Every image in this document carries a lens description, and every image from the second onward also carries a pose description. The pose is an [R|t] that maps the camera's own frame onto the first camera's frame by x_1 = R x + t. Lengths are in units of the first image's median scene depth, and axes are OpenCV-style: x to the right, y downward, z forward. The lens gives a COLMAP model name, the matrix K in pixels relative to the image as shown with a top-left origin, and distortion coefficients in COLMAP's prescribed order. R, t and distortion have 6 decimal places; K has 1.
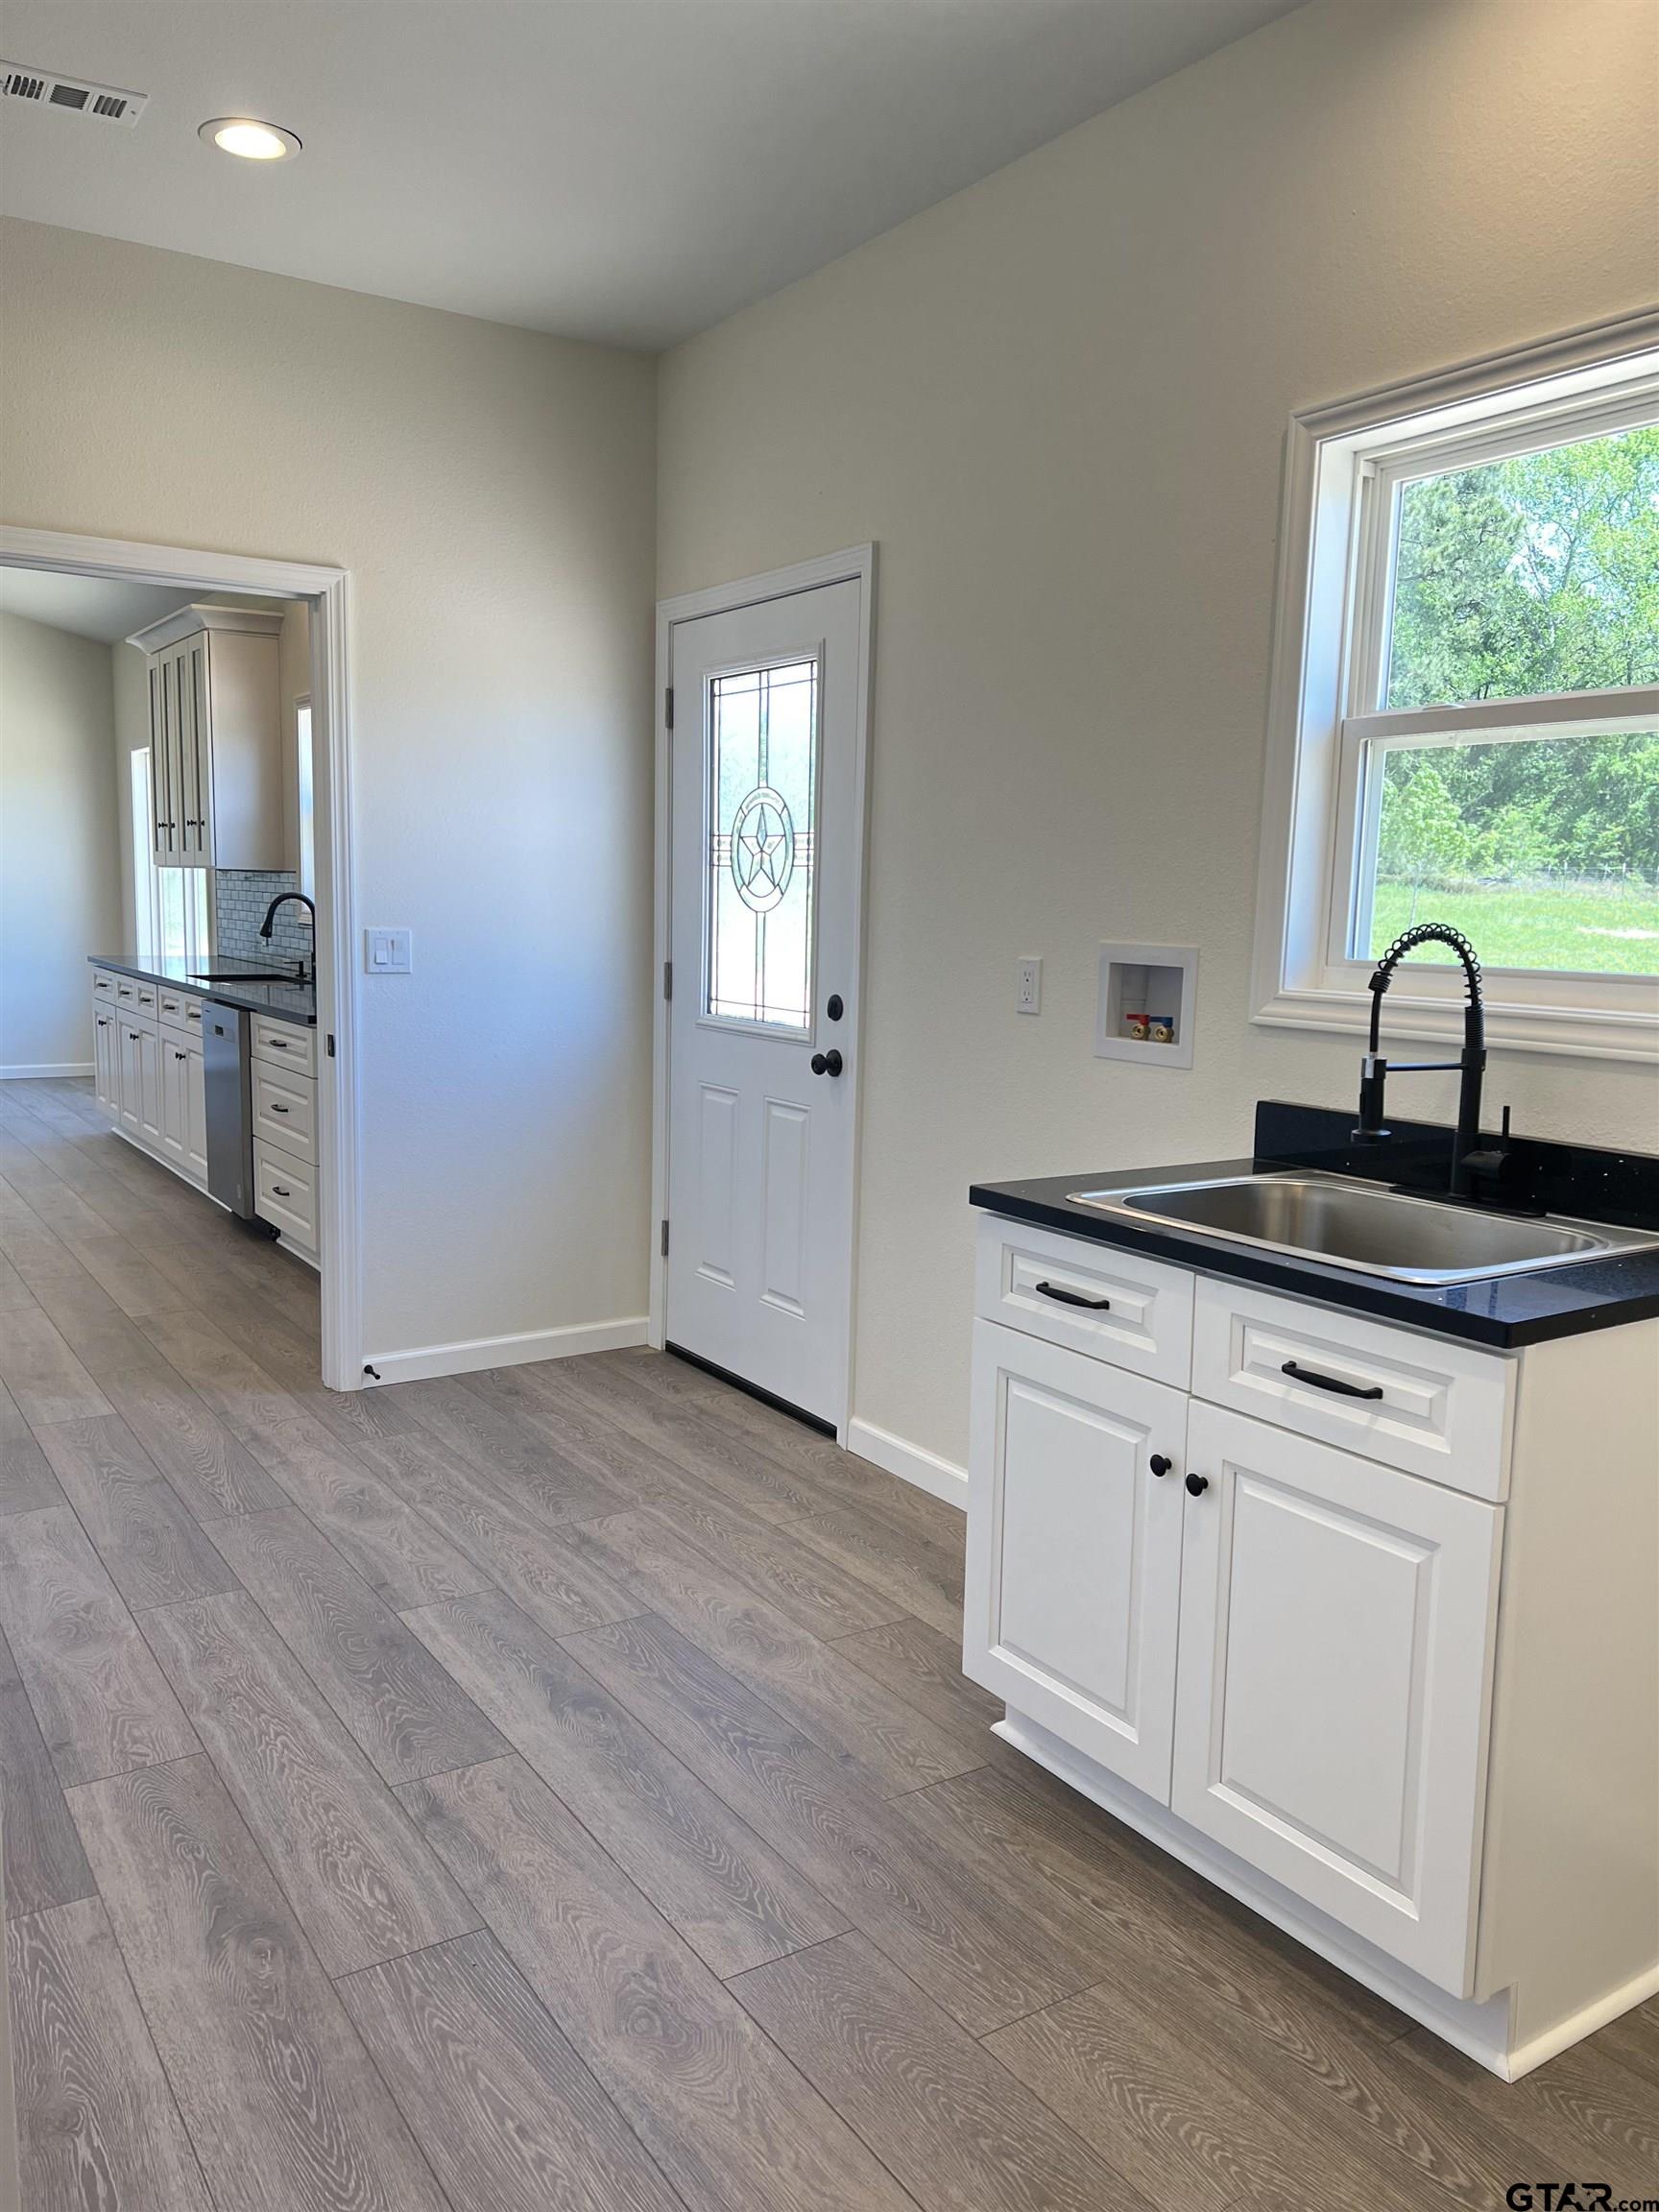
lens RADIAL K [[1710.7, 0, 829.5], [0, 1710.7, 1106.0], [0, 0, 1]] dist [-0.004321, -0.005317]
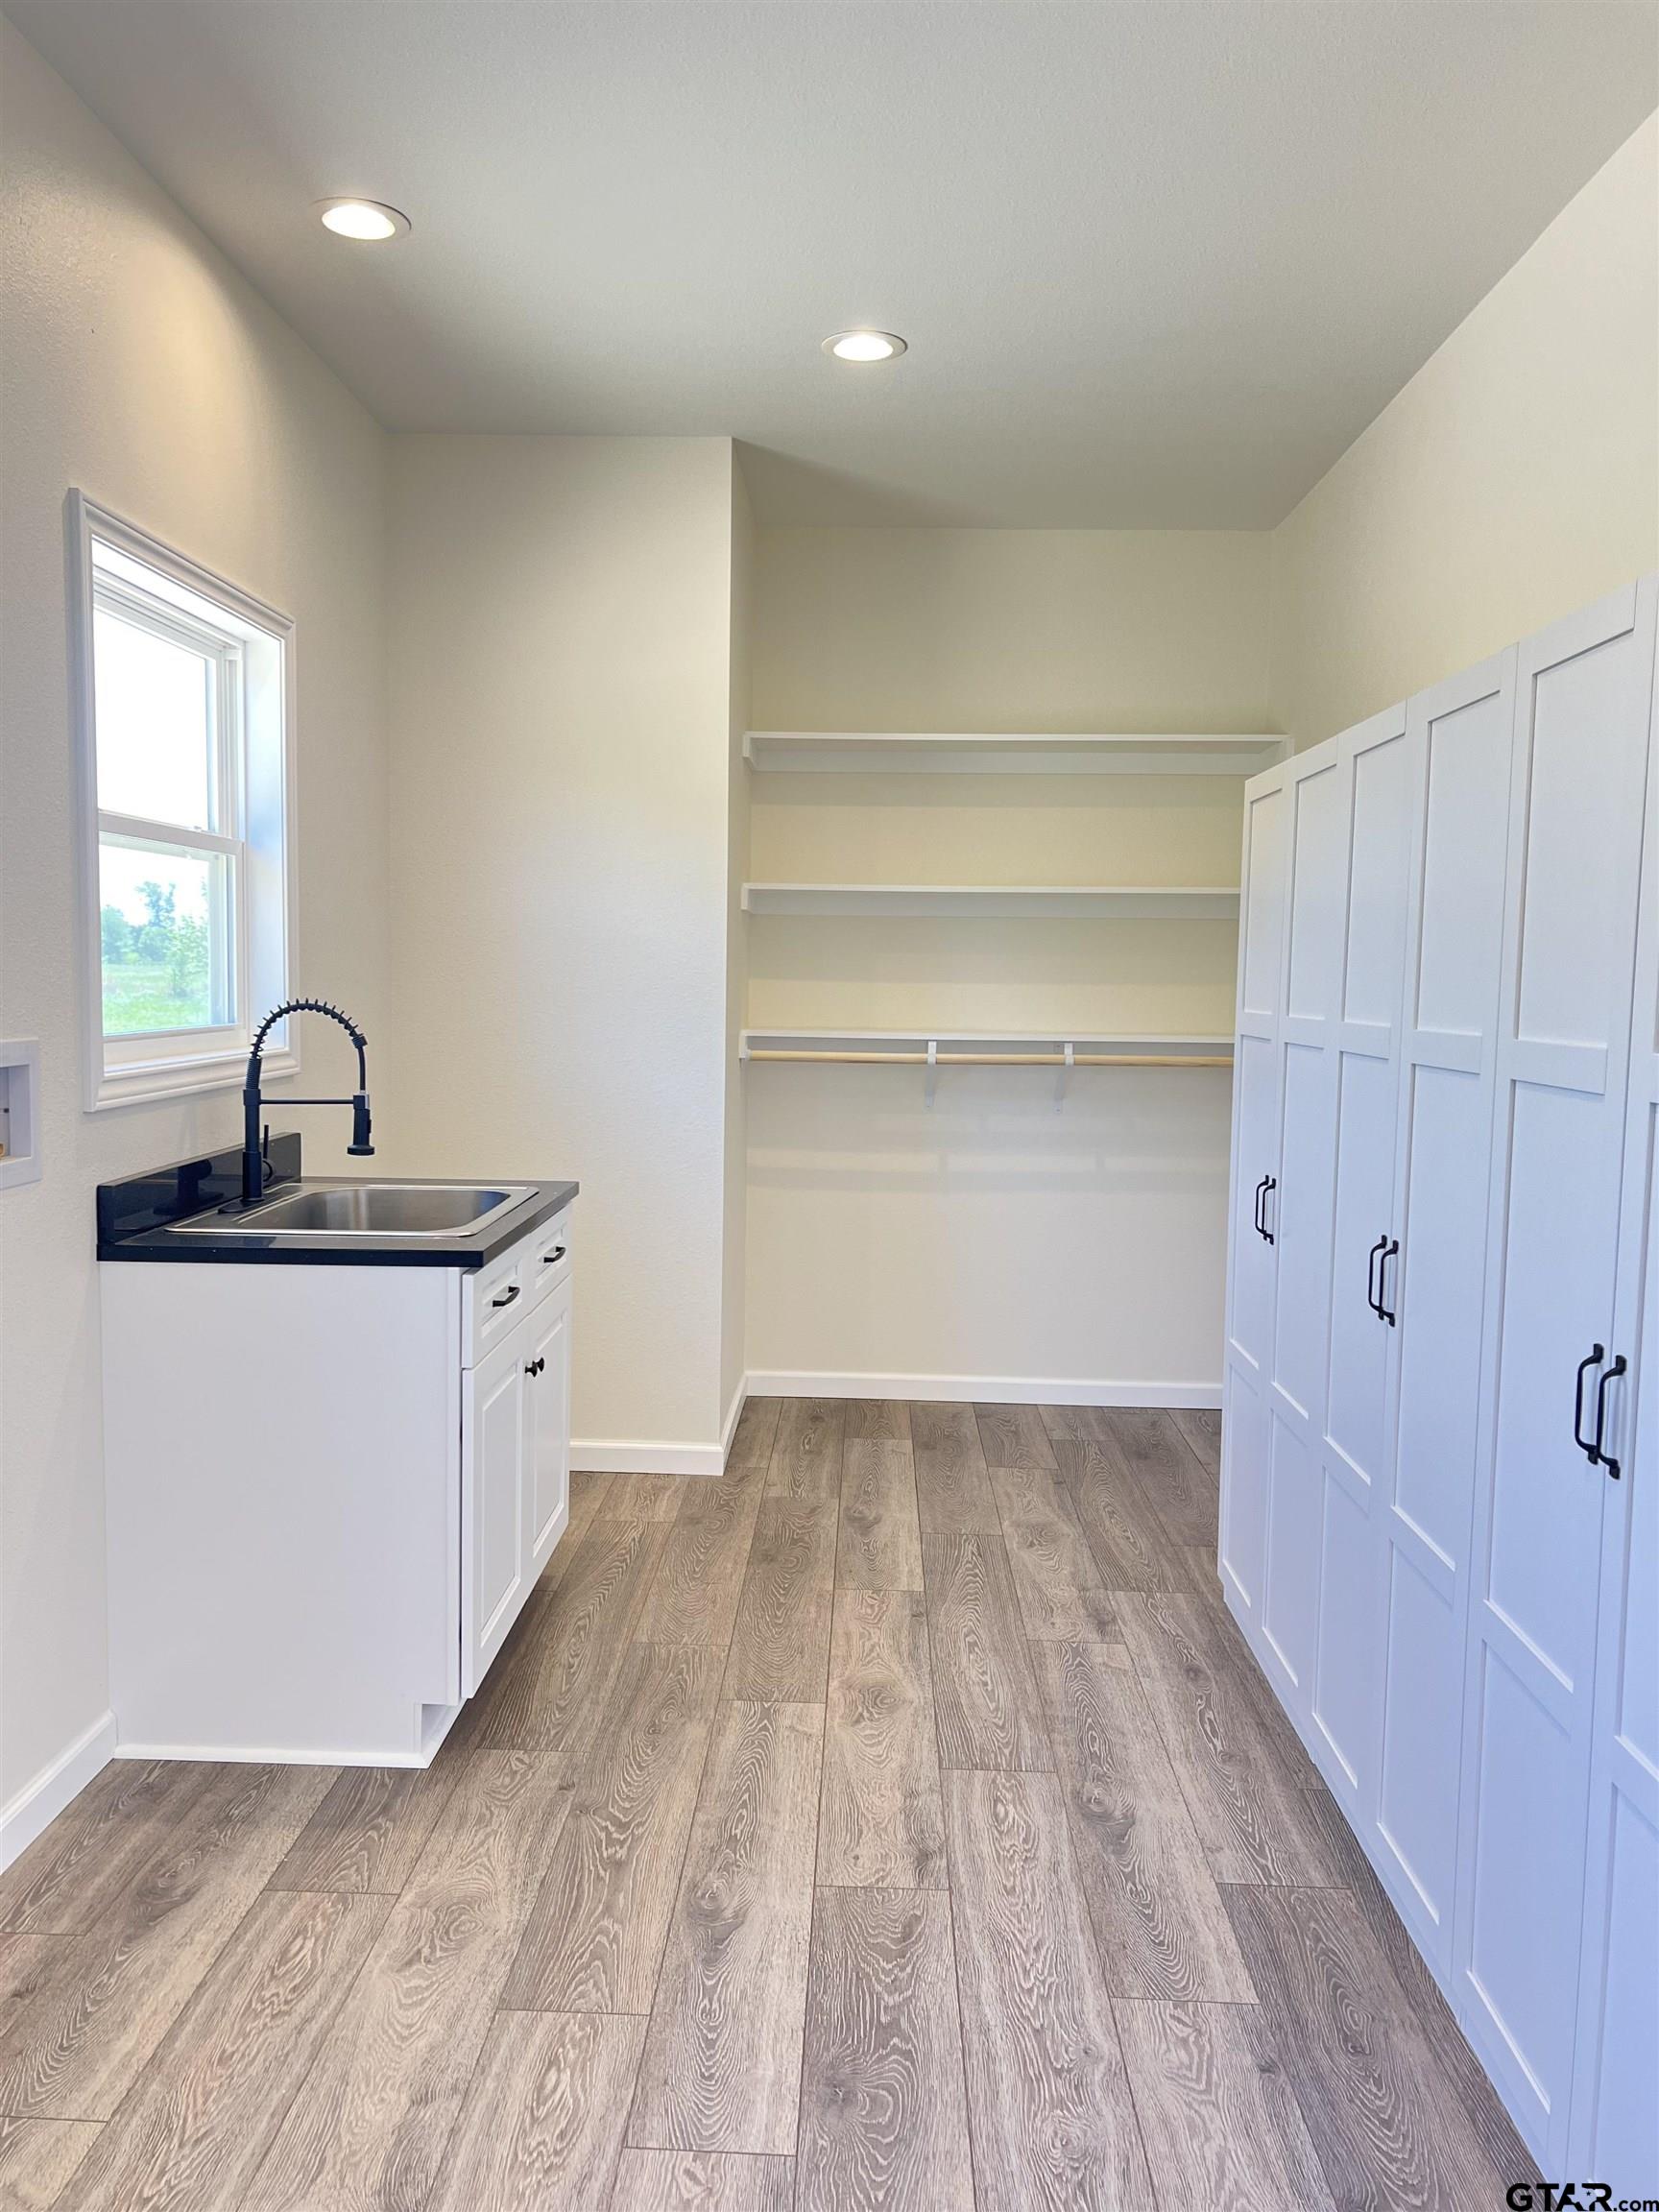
lens RADIAL K [[1710.7, 0, 829.5], [0, 1710.7, 1106.0], [0, 0, 1]] dist [-0.004321, -0.005317]
pose [[-0.828623, -0.083168, 0.553595, -0.680697], [0.033660, 0.979712, 0.197566, -0.246584], [-0.558795, 0.182342, -0.809012, 1.674143]]
